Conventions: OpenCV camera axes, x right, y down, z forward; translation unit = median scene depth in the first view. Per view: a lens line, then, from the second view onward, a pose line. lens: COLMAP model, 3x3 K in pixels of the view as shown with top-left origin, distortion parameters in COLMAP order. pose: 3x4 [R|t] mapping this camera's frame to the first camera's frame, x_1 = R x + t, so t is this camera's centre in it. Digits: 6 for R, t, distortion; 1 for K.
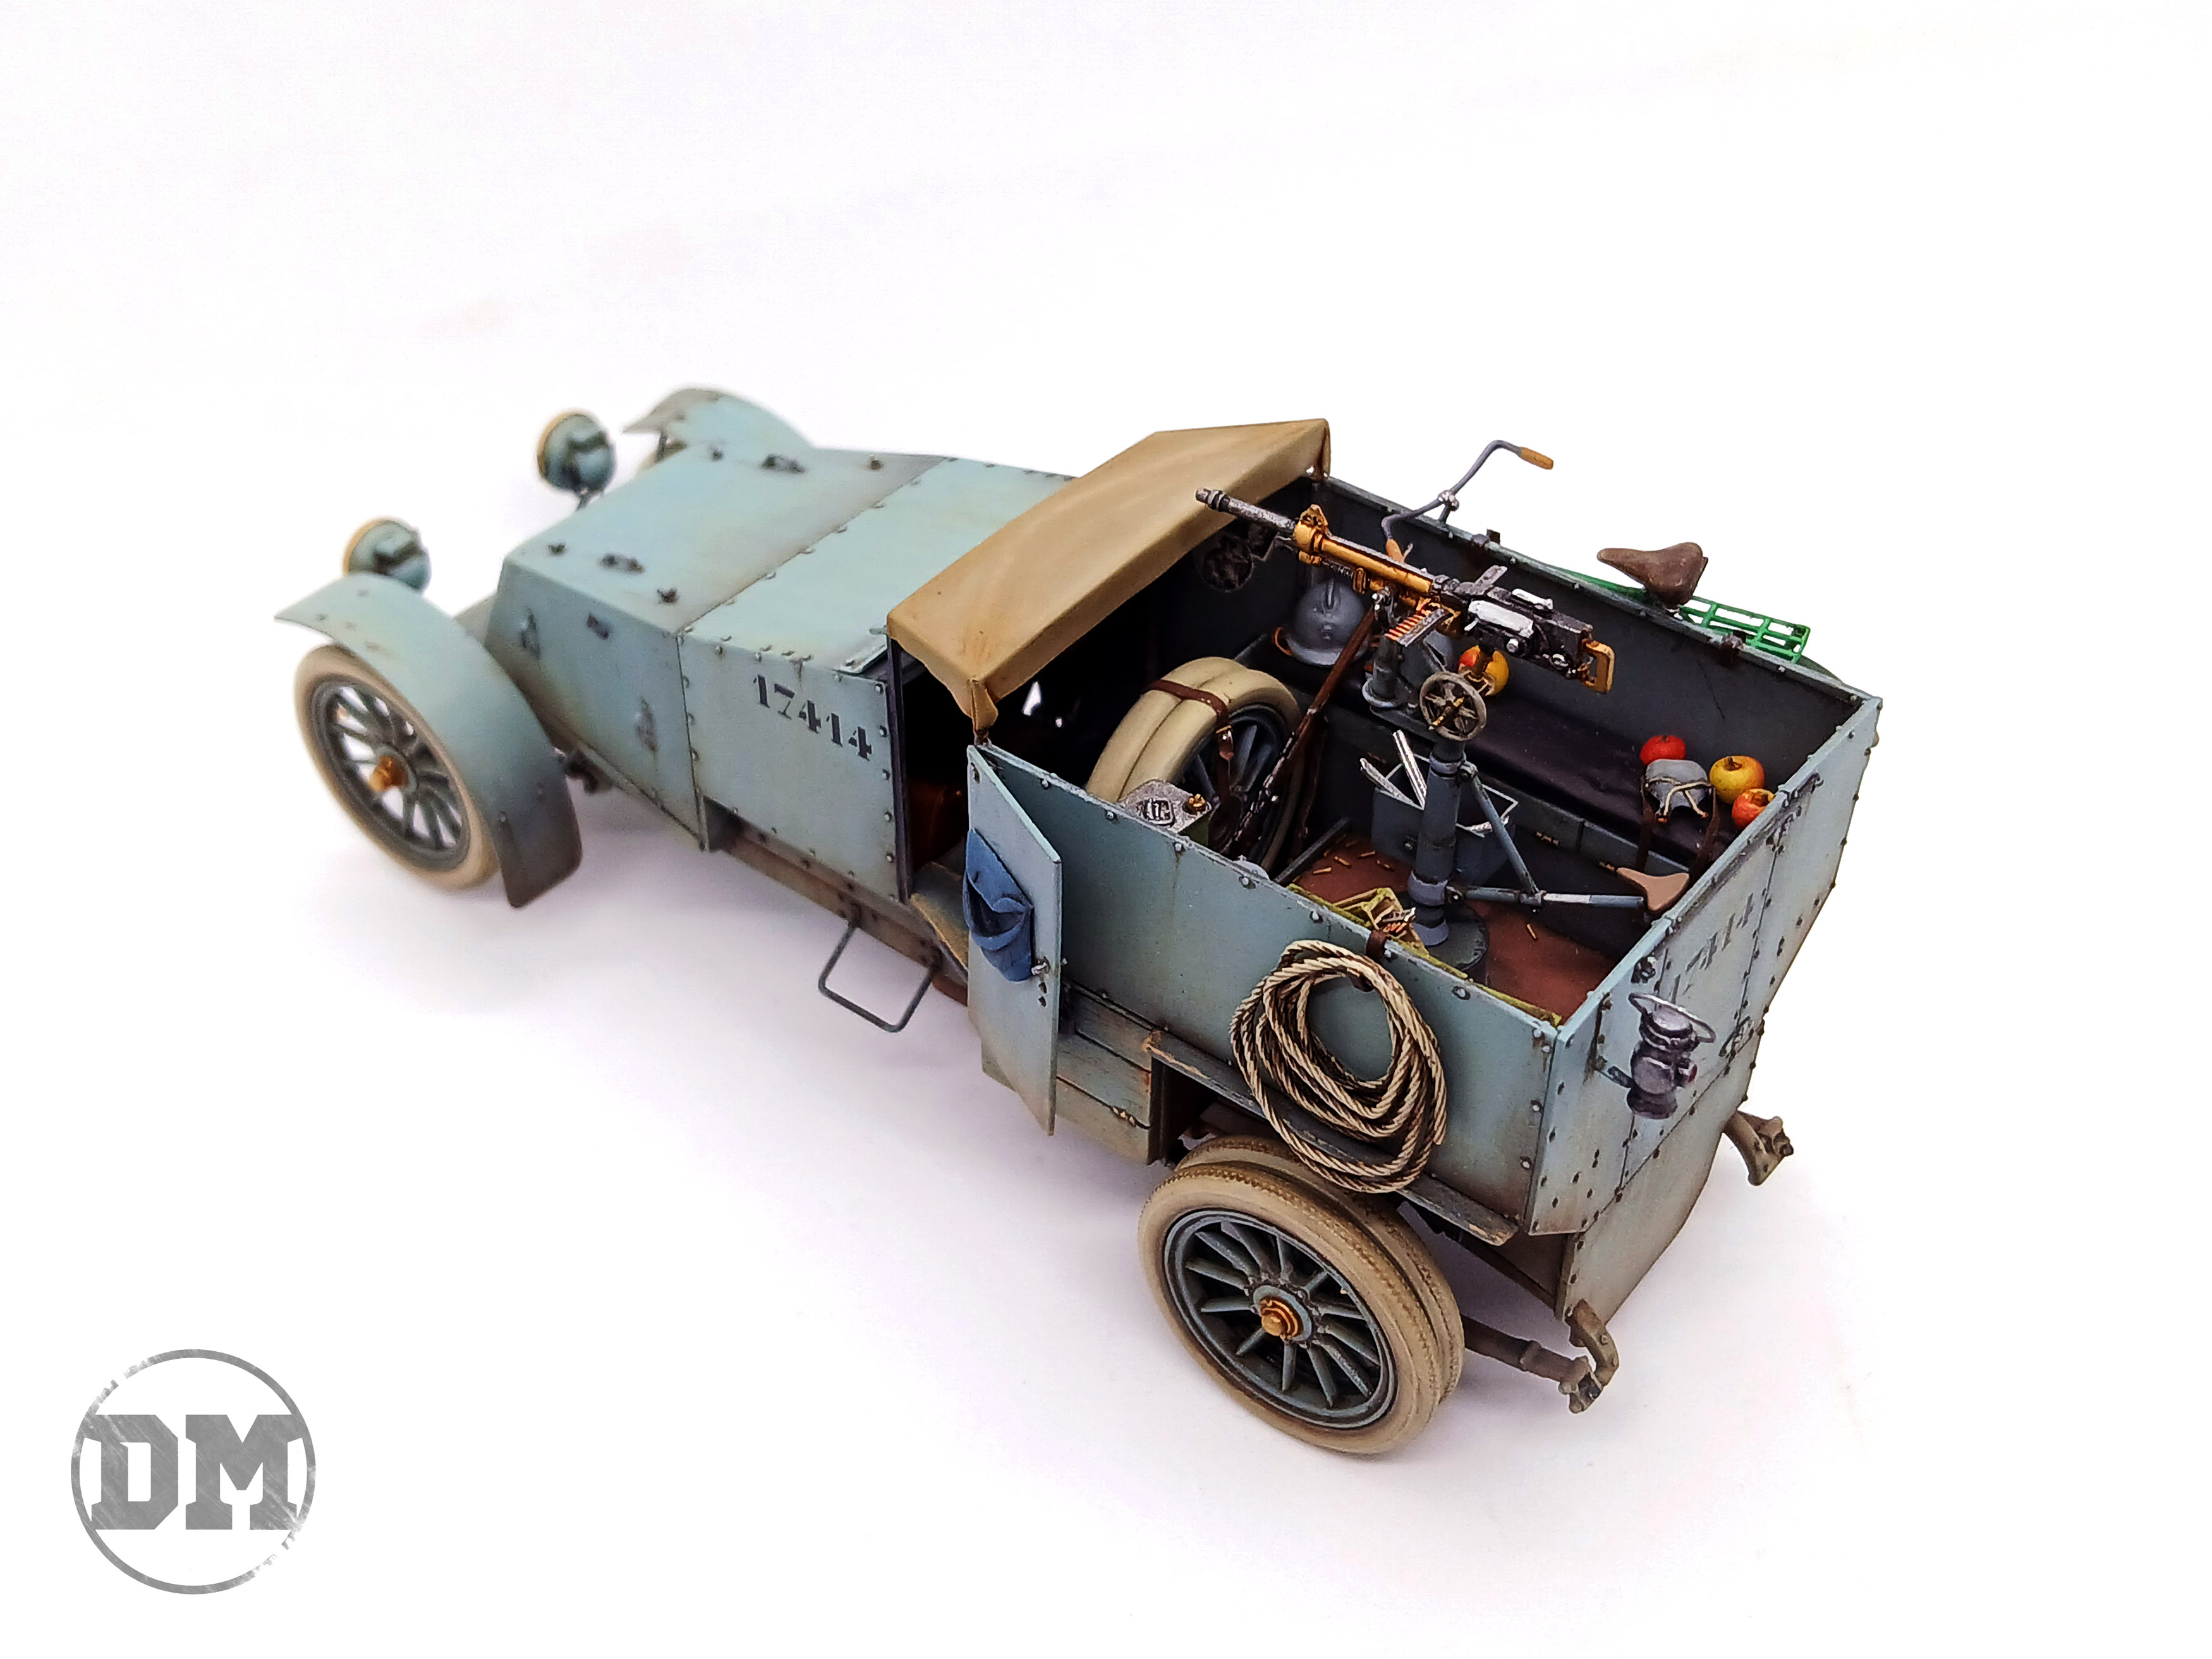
lens RADIAL K [[2730.5, 0, 1103.9], [0, 2730.5, 823.7], [0, 0, 1]] dist [0.017717, 0.000000]
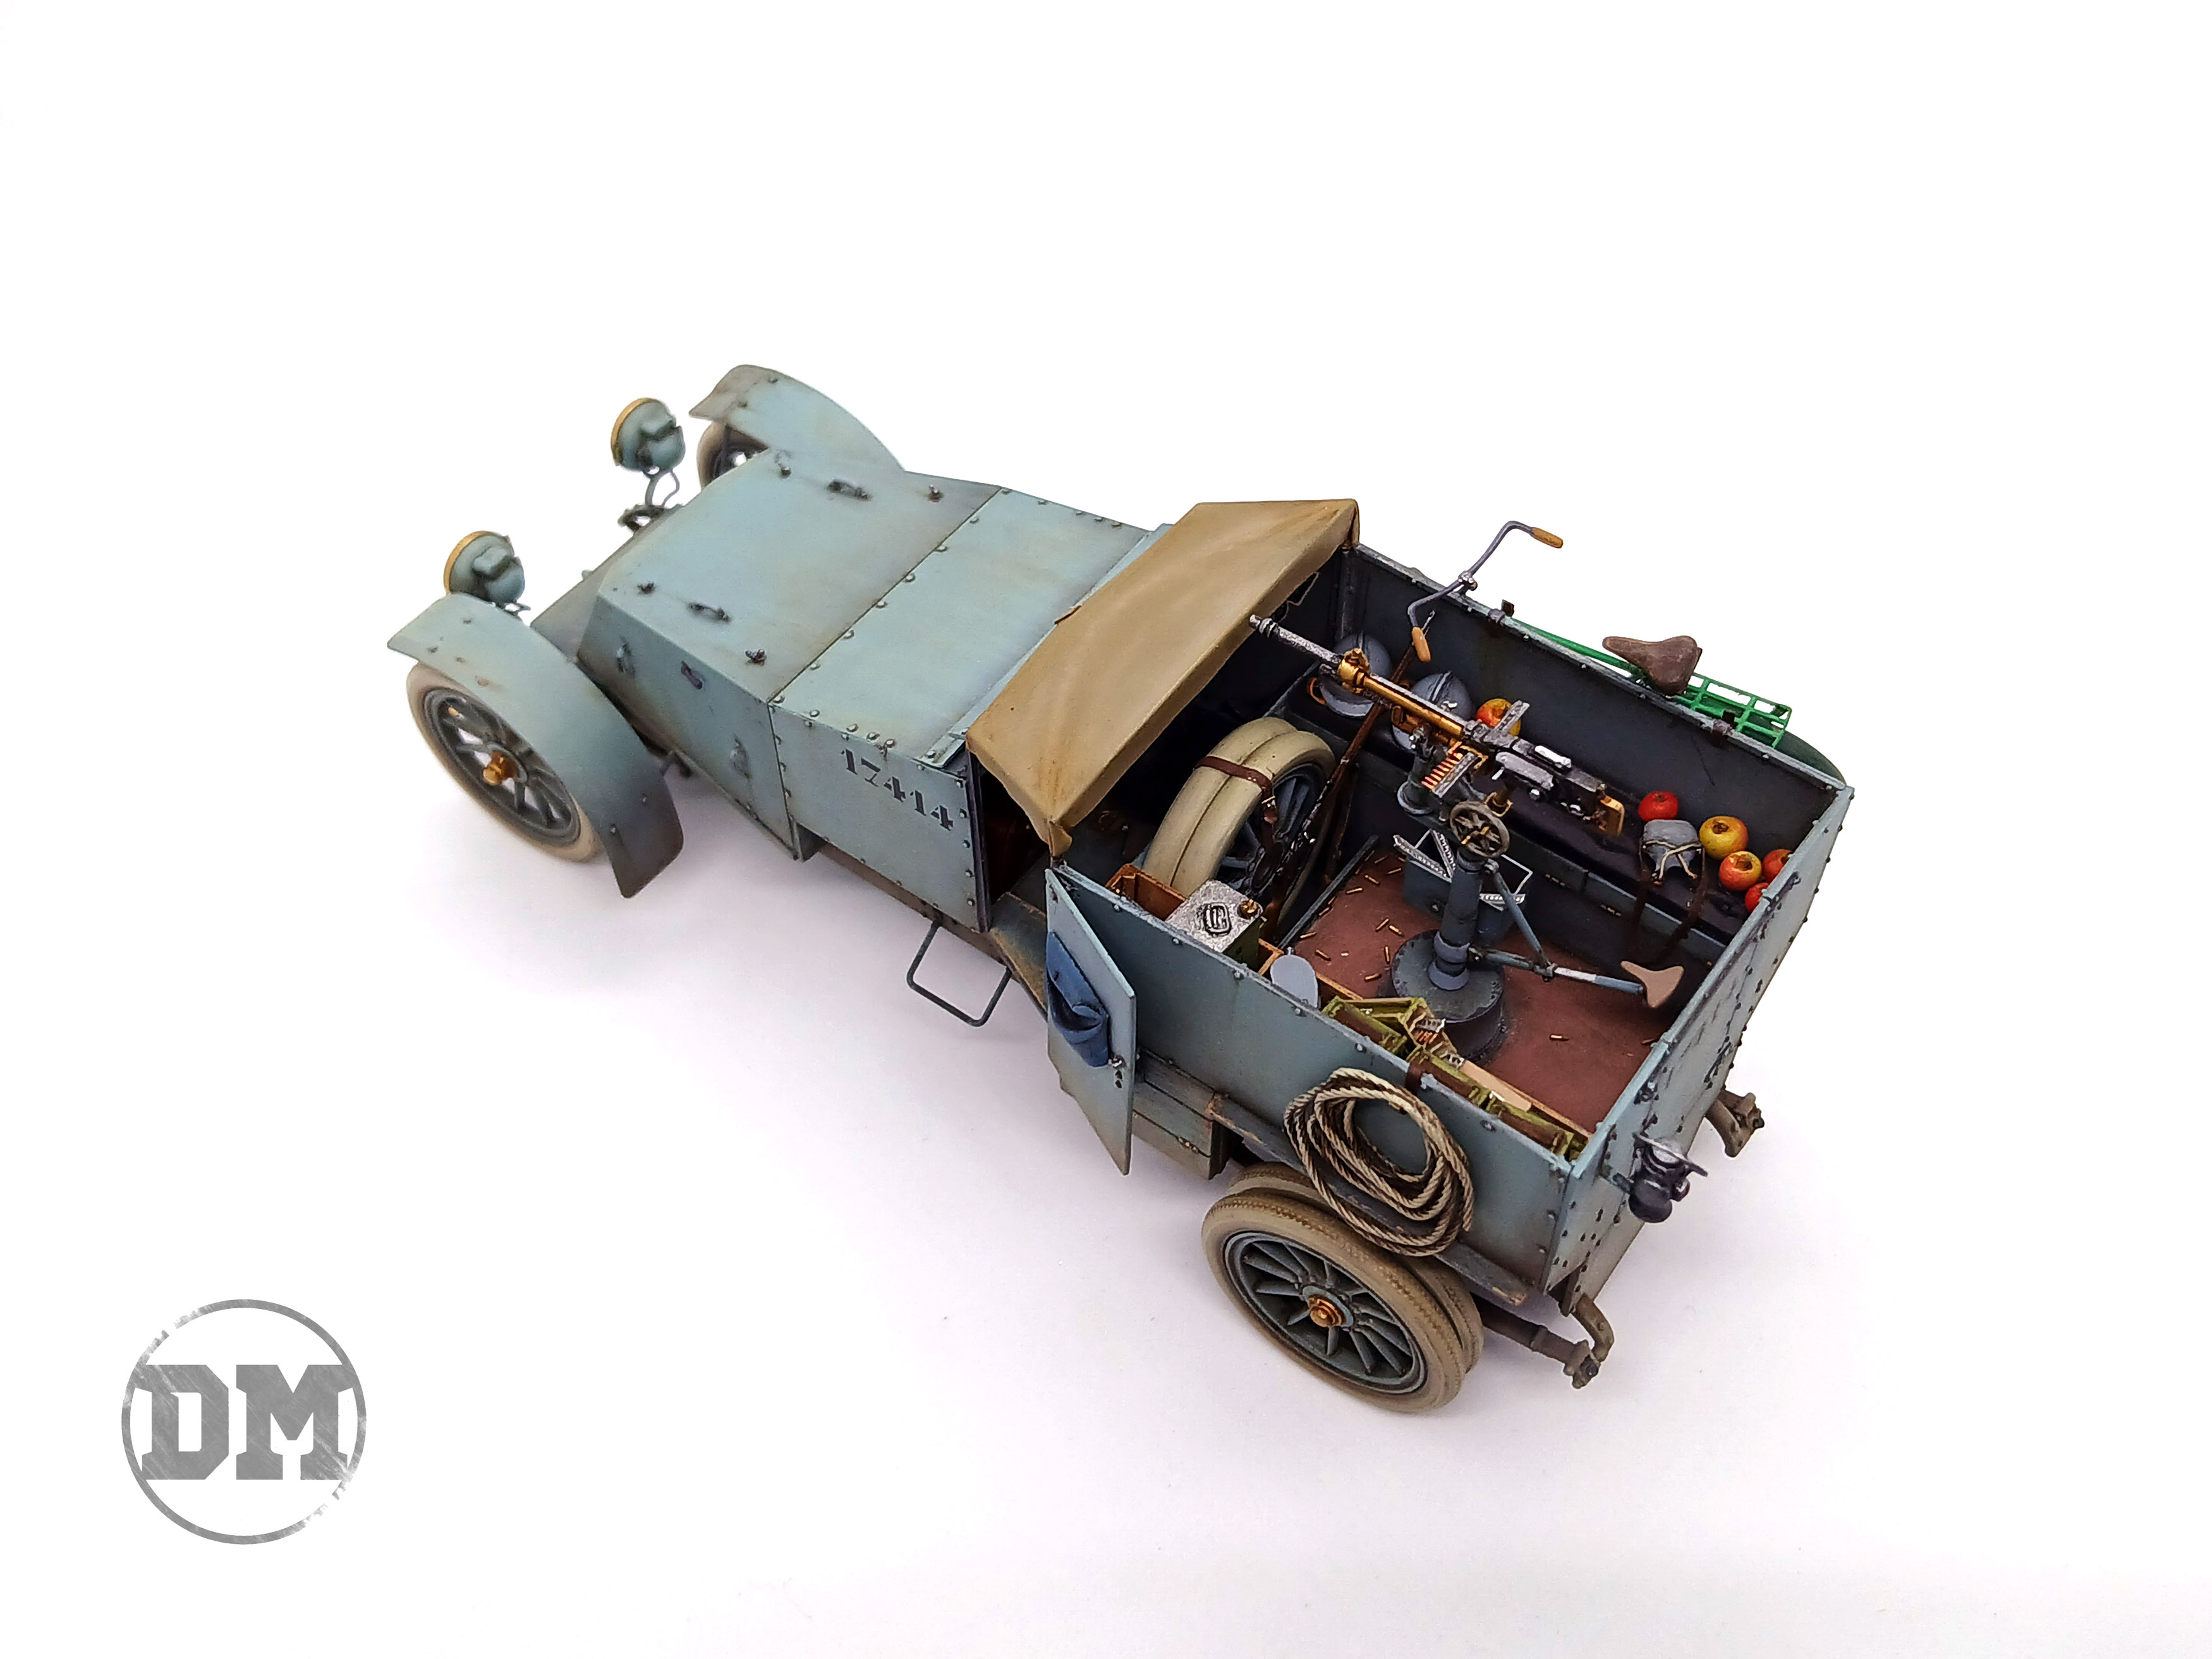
lens RADIAL K [[2551.1, 0, 1176.4], [0, 2551.1, 836.0], [0, 0, 1]] dist [0.008256, 0.000000]
pose [[0.999210, -0.029352, 0.026799, -0.022057], [0.023080, 0.977424, 0.210025, -0.240288], [-0.032359, -0.209240, 0.977329, -0.021833]]
